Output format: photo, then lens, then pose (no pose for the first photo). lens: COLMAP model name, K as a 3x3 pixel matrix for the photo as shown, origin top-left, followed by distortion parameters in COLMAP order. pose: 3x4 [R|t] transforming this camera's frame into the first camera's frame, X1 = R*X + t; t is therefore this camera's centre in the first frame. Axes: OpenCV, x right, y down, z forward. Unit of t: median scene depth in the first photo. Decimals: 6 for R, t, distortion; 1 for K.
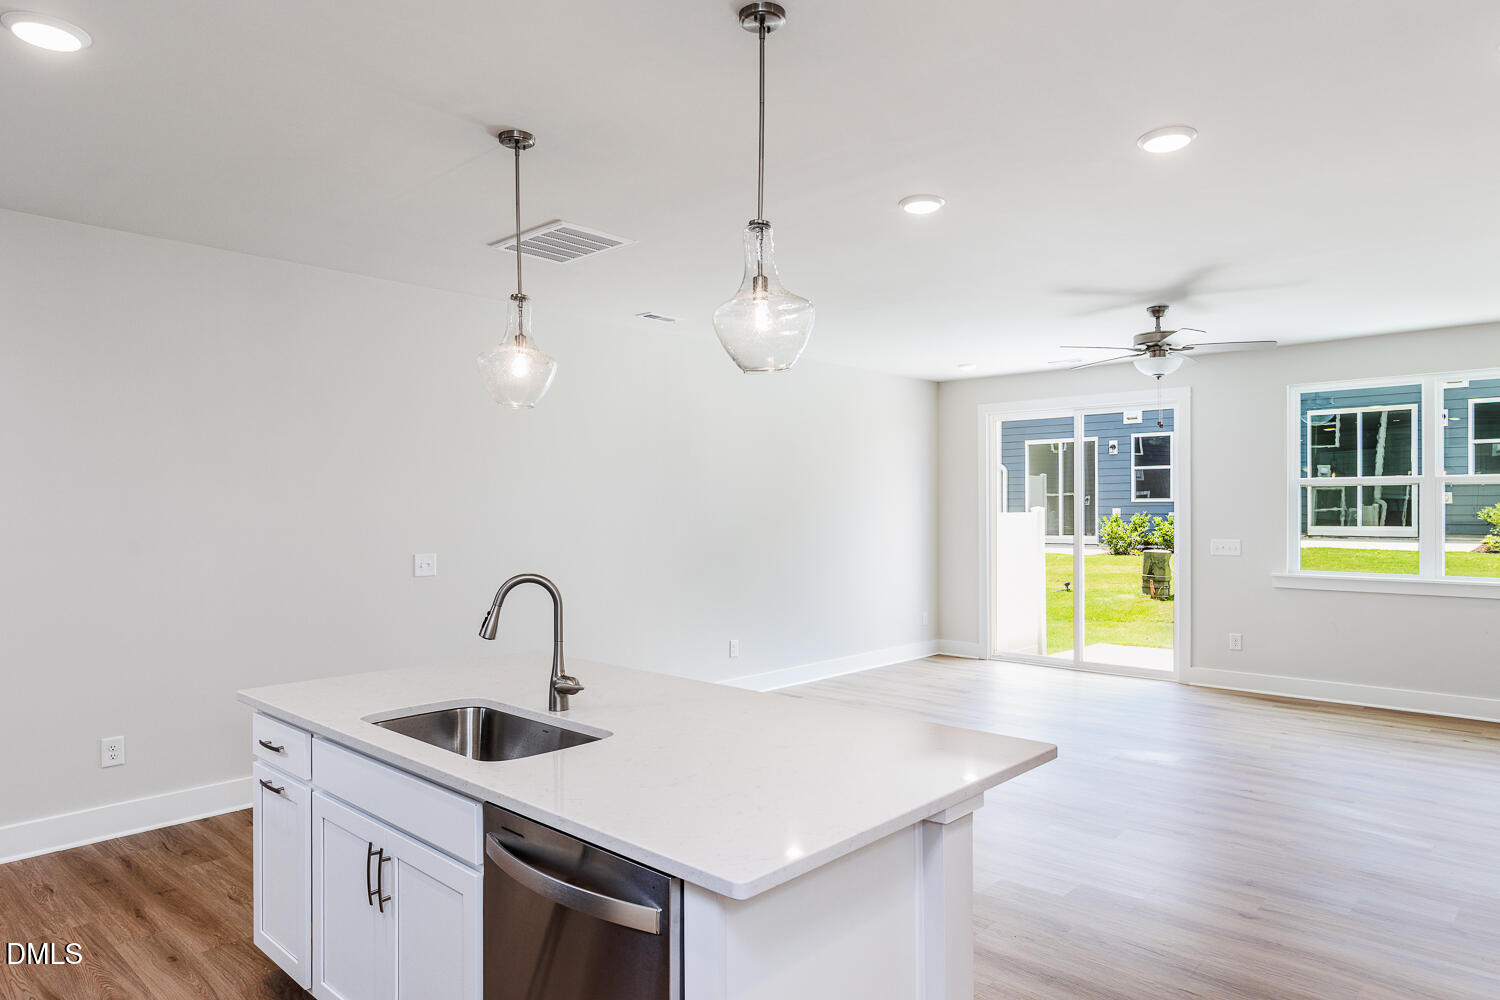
lens RADIAL K [[923.4, 0, 750.6], [0, 923.4, 500.2], [0, 0, 1]] dist [0.014622, -0.000040]
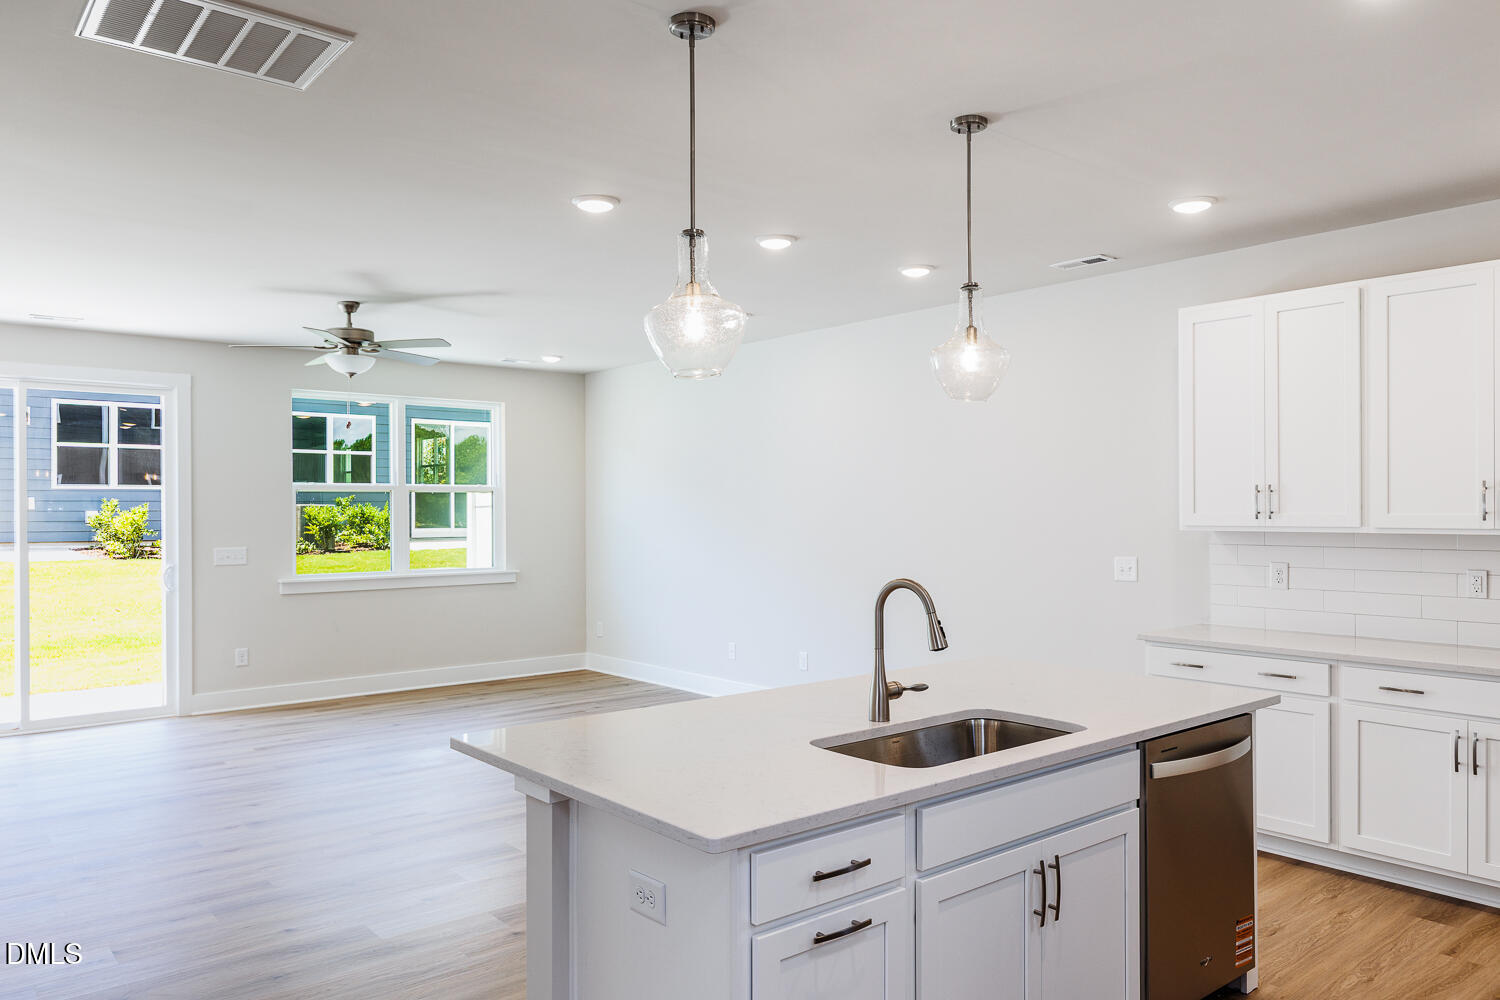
lens RADIAL K [[1062.0, 0, 752.3], [0, 1062.0, 508.9], [0, 0, 1]] dist [0.003979, -0.000024]
pose [[0.138142, 0.002749, 0.990409, -0.481240], [-0.005835, 0.999981, -0.001962, 0.003104], [-0.990395, -0.005508, 0.138155, 0.360596]]
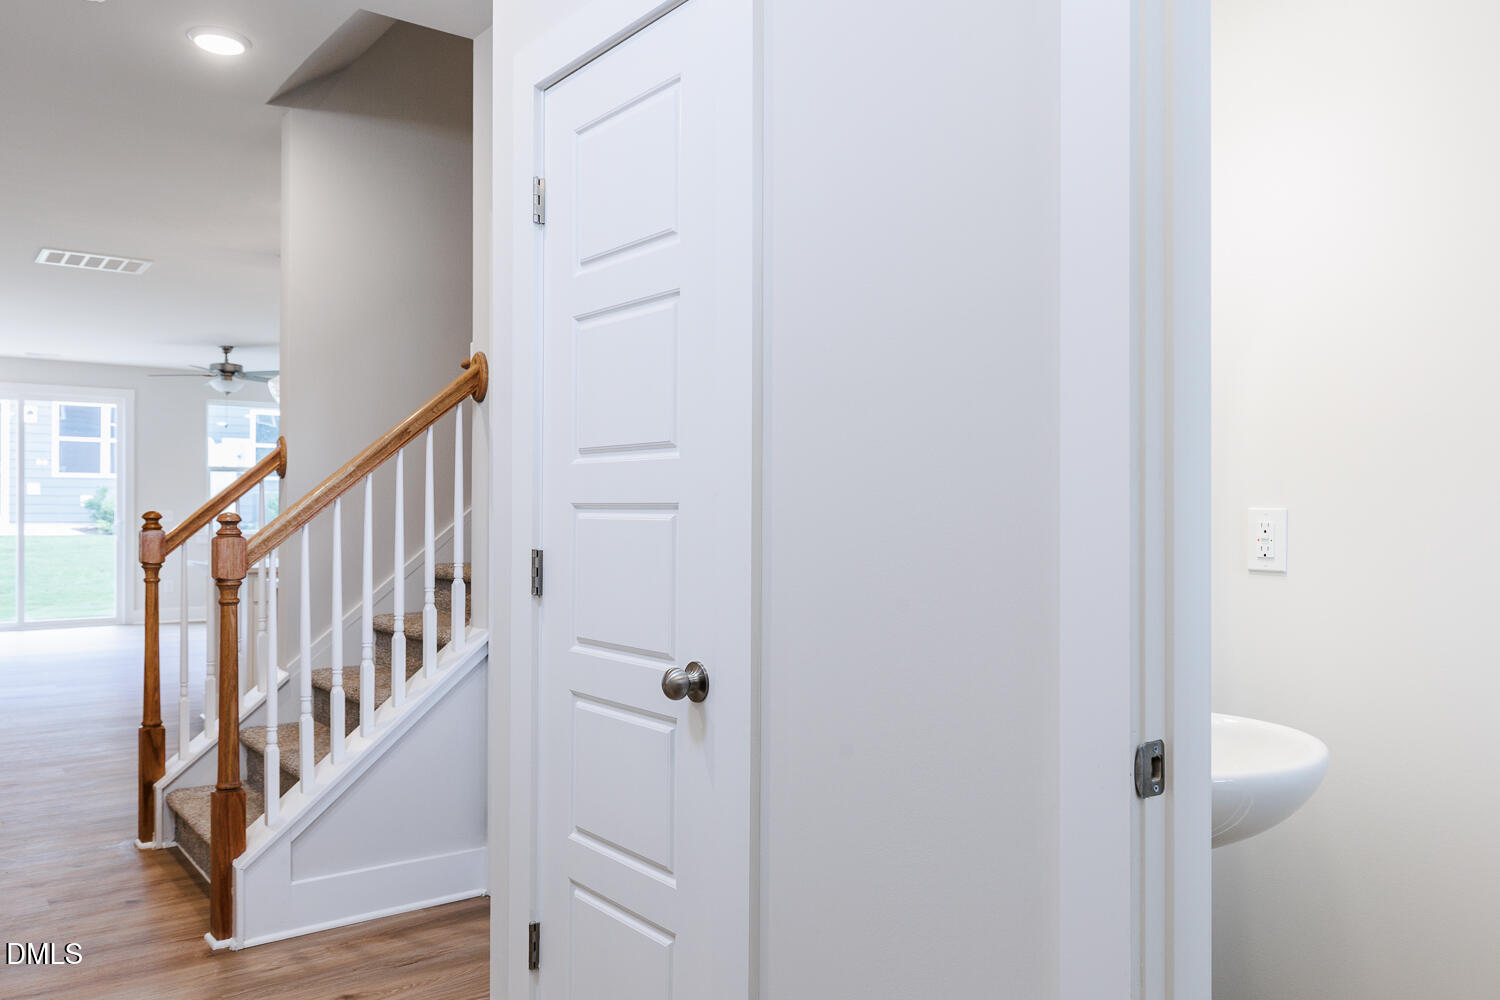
lens RADIAL K [[1111.8, 0, 749.1], [0, 1111.8, 502.3], [0, 0, 1]] dist [-0.006327, -0.002432]
pose [[0.165932, 0.011958, 0.986065, -0.959672], [-0.014259, 0.999851, -0.009726, 0.037418], [-0.986034, -0.012447, 0.166077, -0.098673]]
